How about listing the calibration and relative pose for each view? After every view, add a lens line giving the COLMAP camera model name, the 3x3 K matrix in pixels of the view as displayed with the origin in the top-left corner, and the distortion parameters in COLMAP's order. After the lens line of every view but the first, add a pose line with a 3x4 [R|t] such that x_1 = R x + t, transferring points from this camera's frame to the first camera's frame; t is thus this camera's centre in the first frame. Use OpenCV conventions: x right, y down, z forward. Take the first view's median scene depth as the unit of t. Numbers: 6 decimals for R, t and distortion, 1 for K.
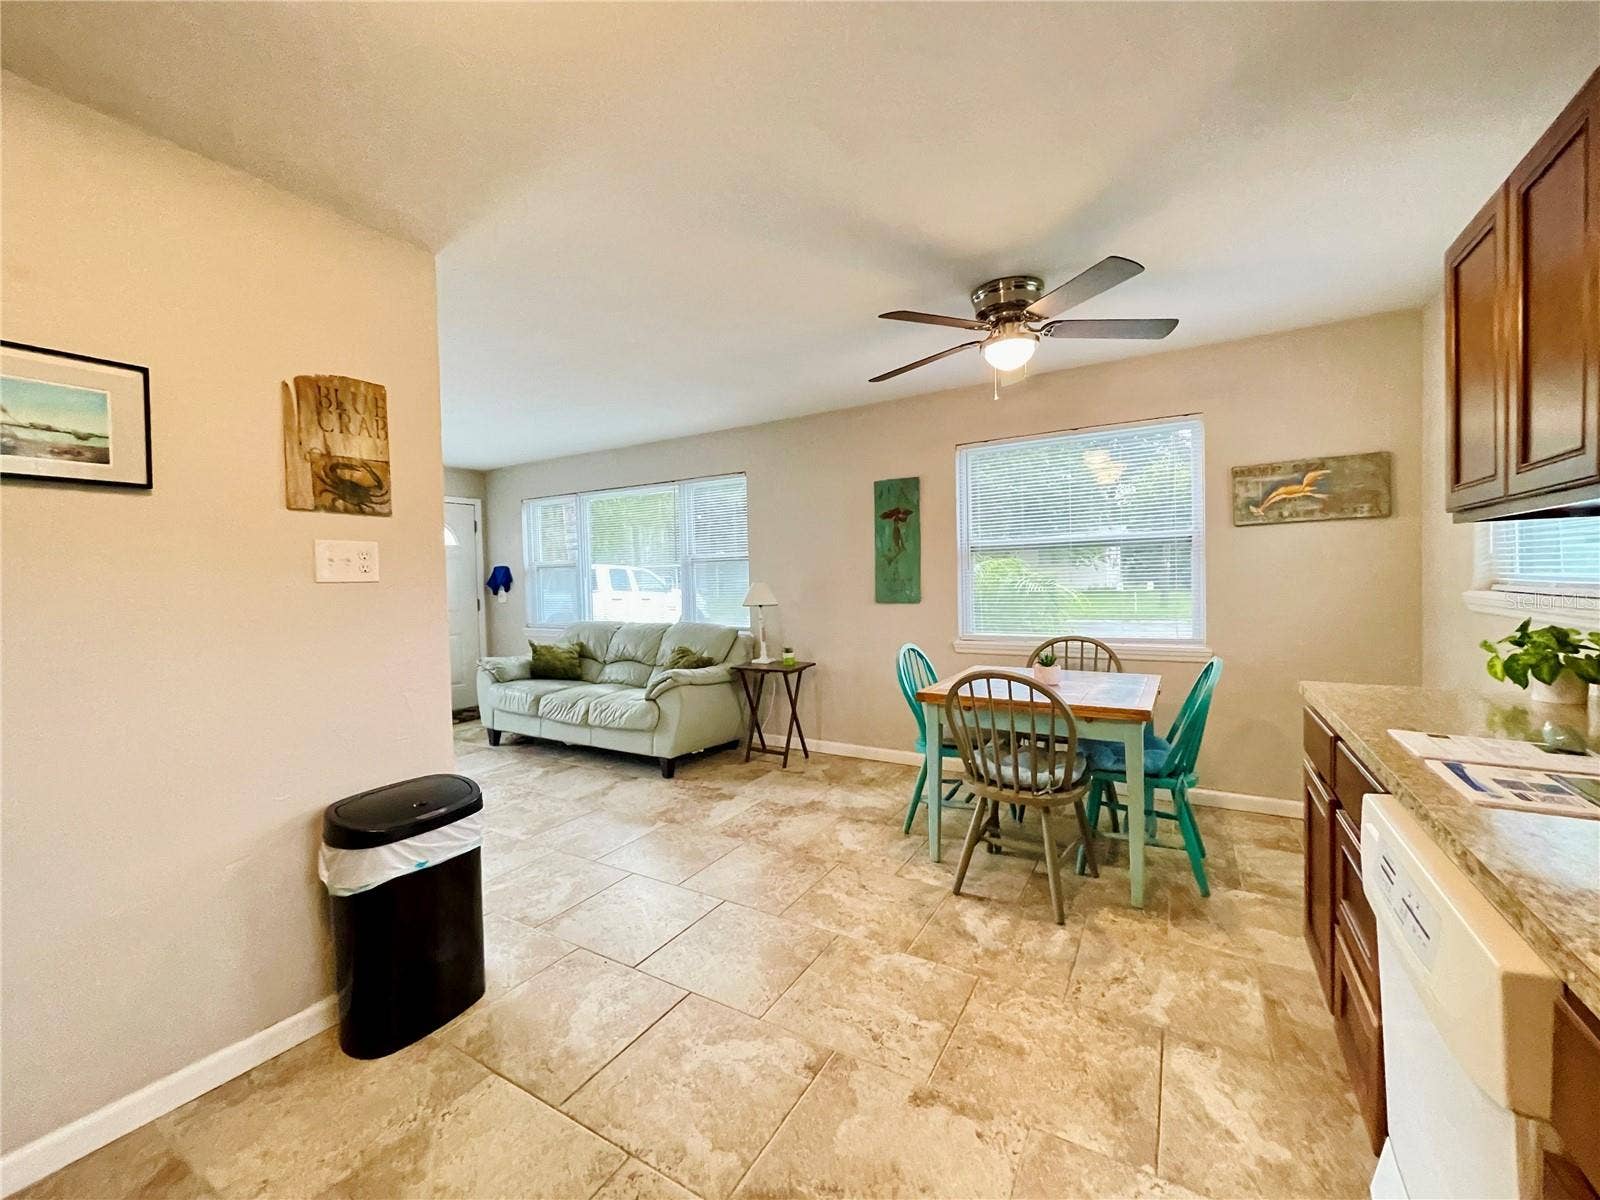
lens RADIAL K [[647.3, 0, 804.0], [0, 647.3, 588.6], [0, 0, 1]] dist [-0.000557, -0.000491]
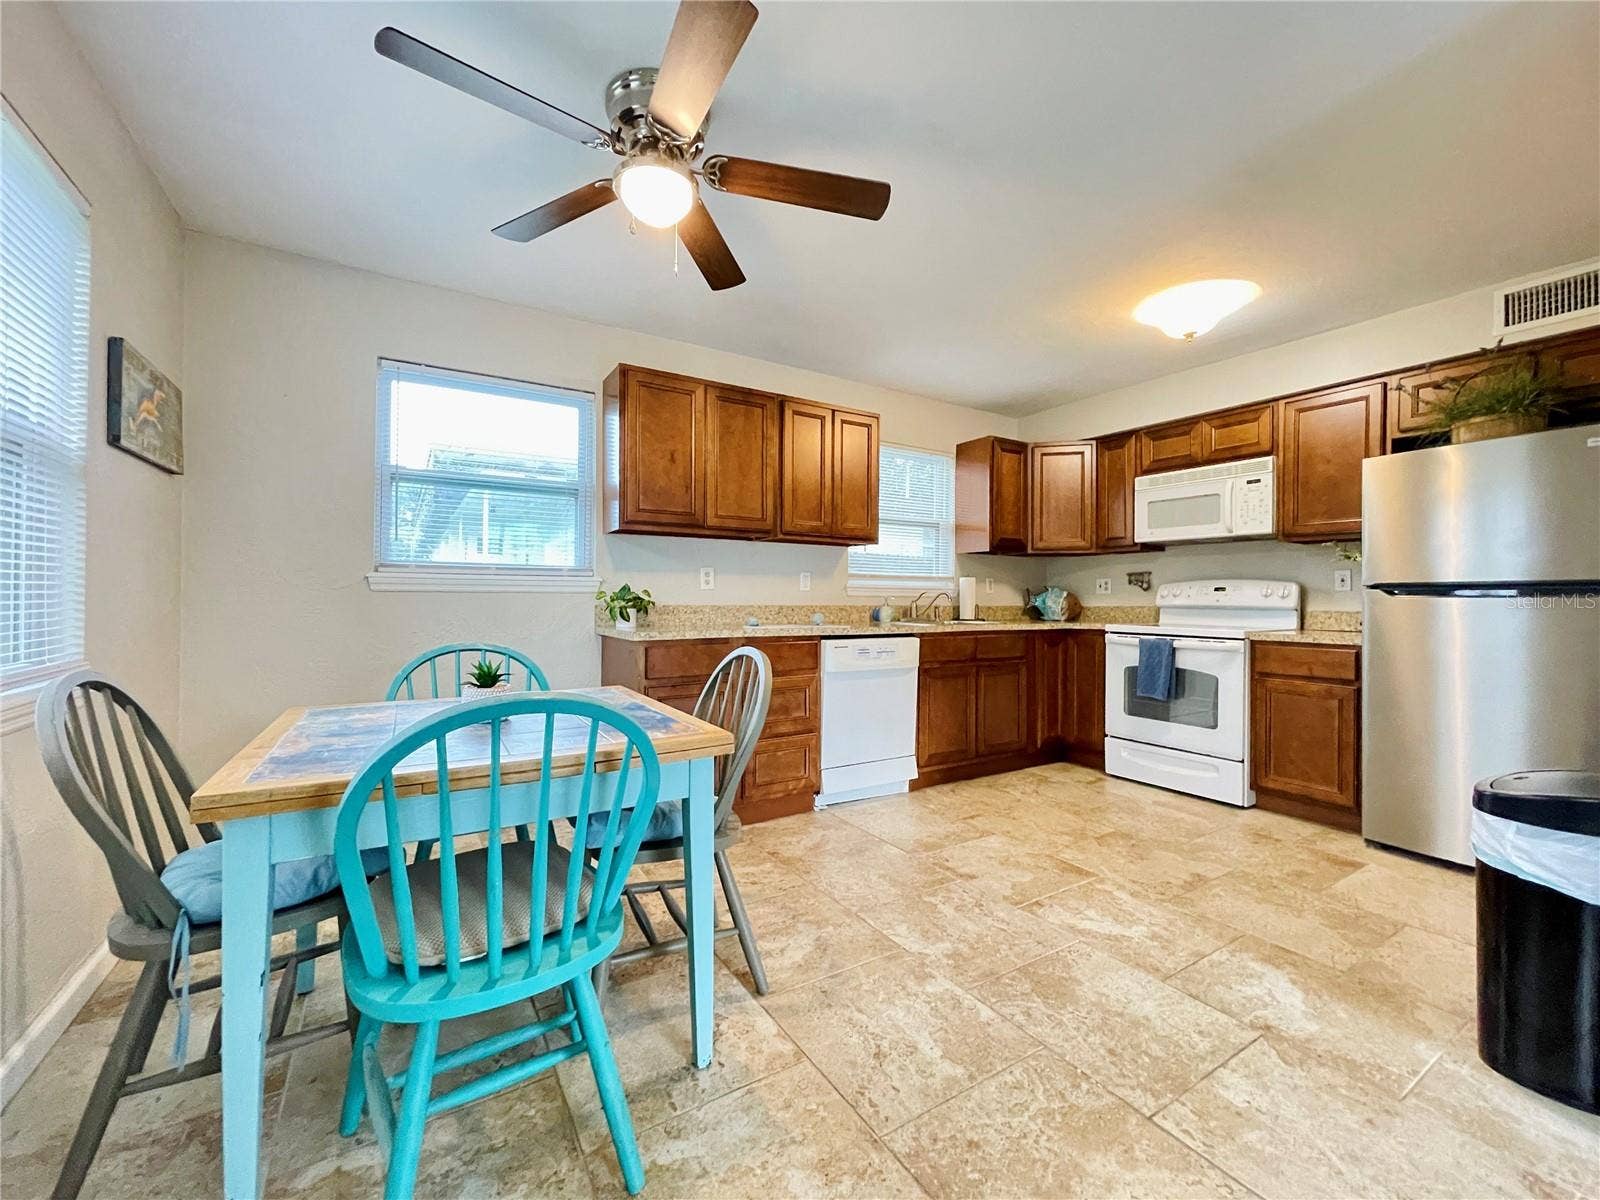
lens RADIAL K [[647.3, 0, 794.4], [0, 647.3, 599.4], [0, 0, 1]] dist [-0.000557, -0.000491]
pose [[-0.880973, 0.016884, 0.472866, -0.146660], [0.023384, 0.999696, 0.007869, 0.066066], [-0.472589, 0.017990, -0.881099, 1.878666]]
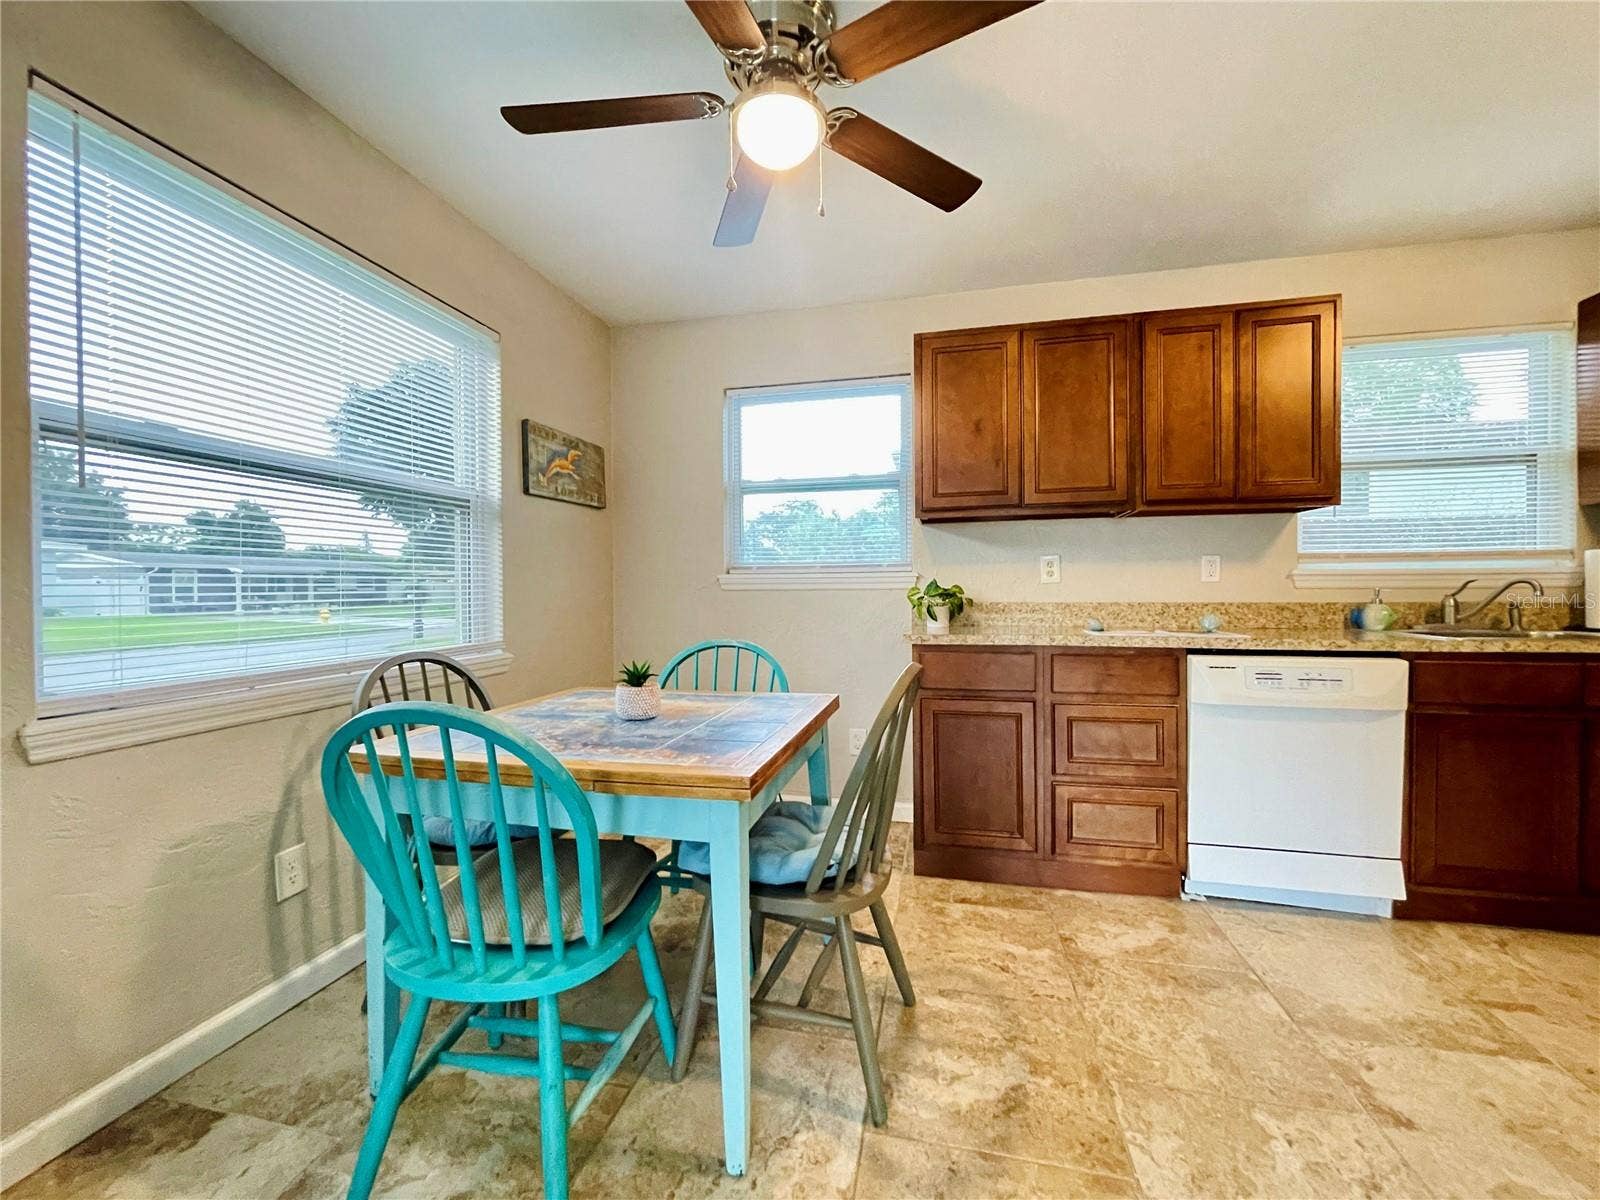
lens RADIAL K [[647.3, 0, 792.2], [0, 647.3, 598.6], [0, 0, 1]] dist [-0.000557, -0.000491]
pose [[-0.295342, 0.010358, 0.955335, -0.286643], [0.031632, 0.999499, -0.001058, 0.065773], [-0.954868, 0.029907, -0.295522, 1.438314]]
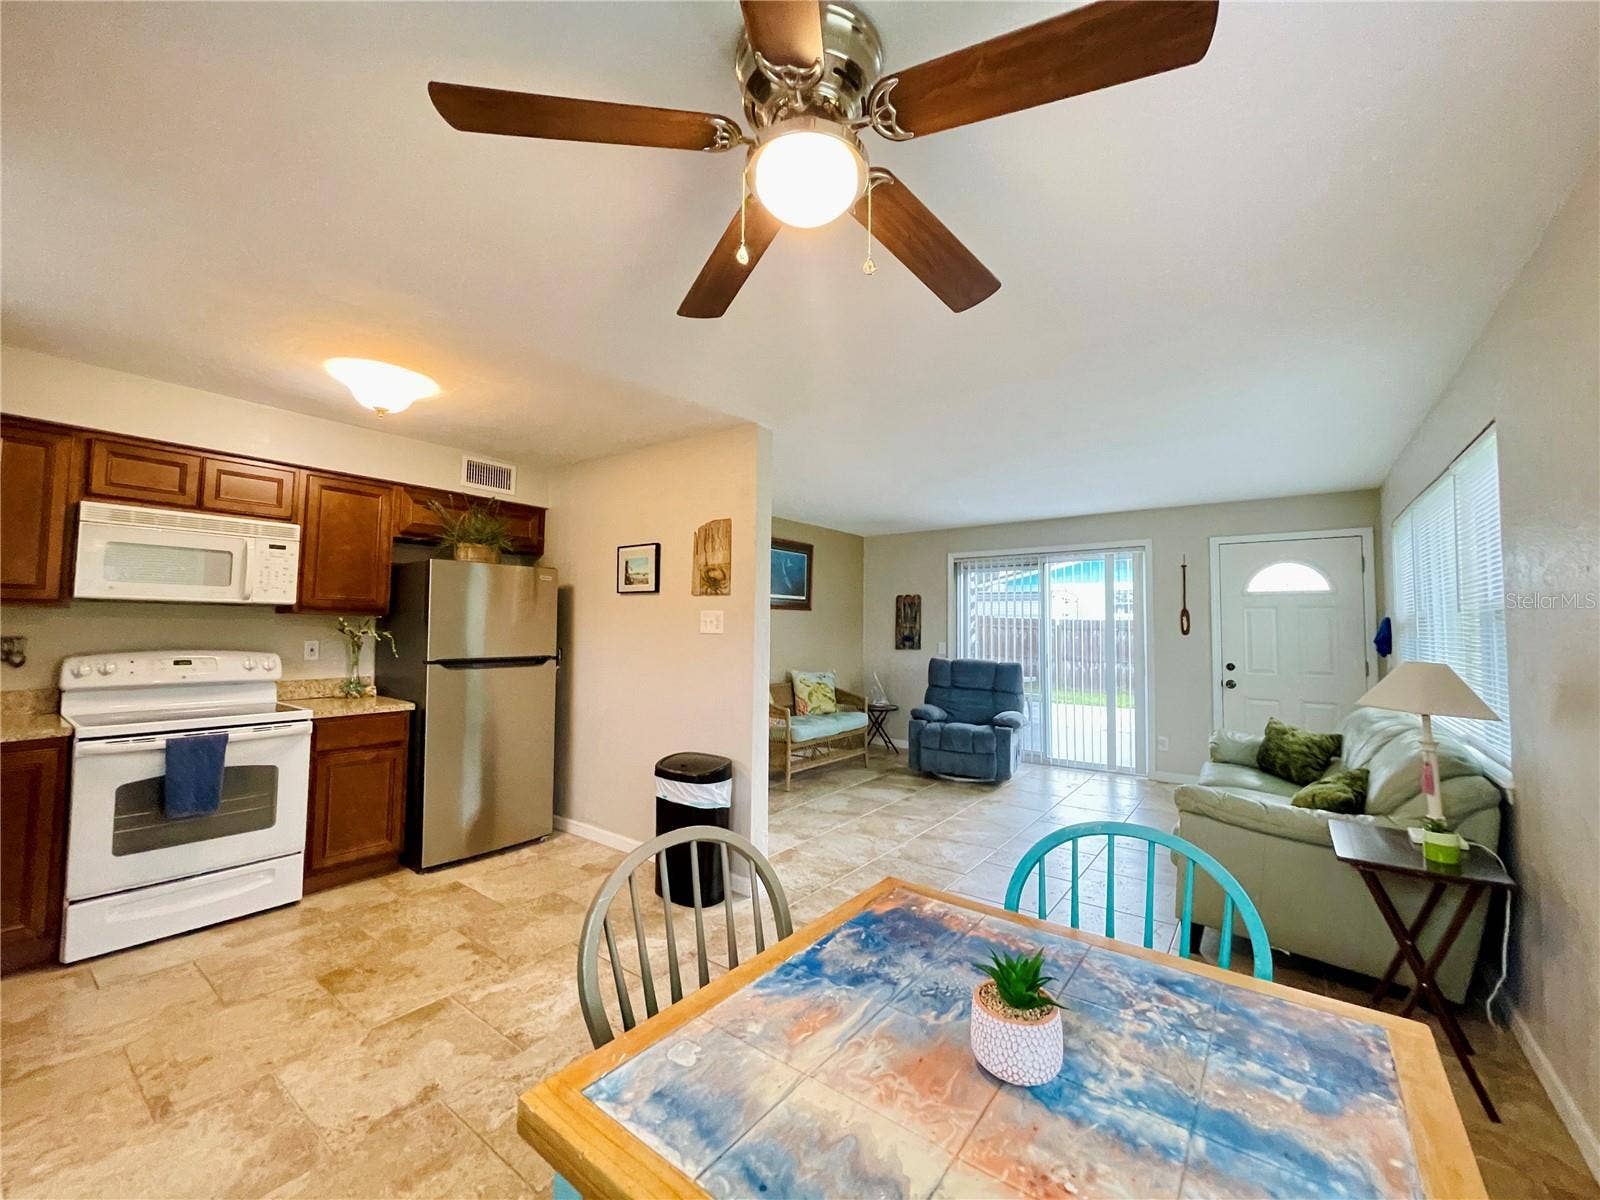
lens RADIAL K [[647.3, 0, 802.2], [0, 647.3, 594.6], [0, 0, 1]] dist [-0.000557, -0.000491]
pose [[-0.111881, -0.027499, -0.993341, 0.941989], [-0.026731, 0.999339, -0.024654, -0.072567], [0.993362, 0.023795, -0.112542, 1.297211]]
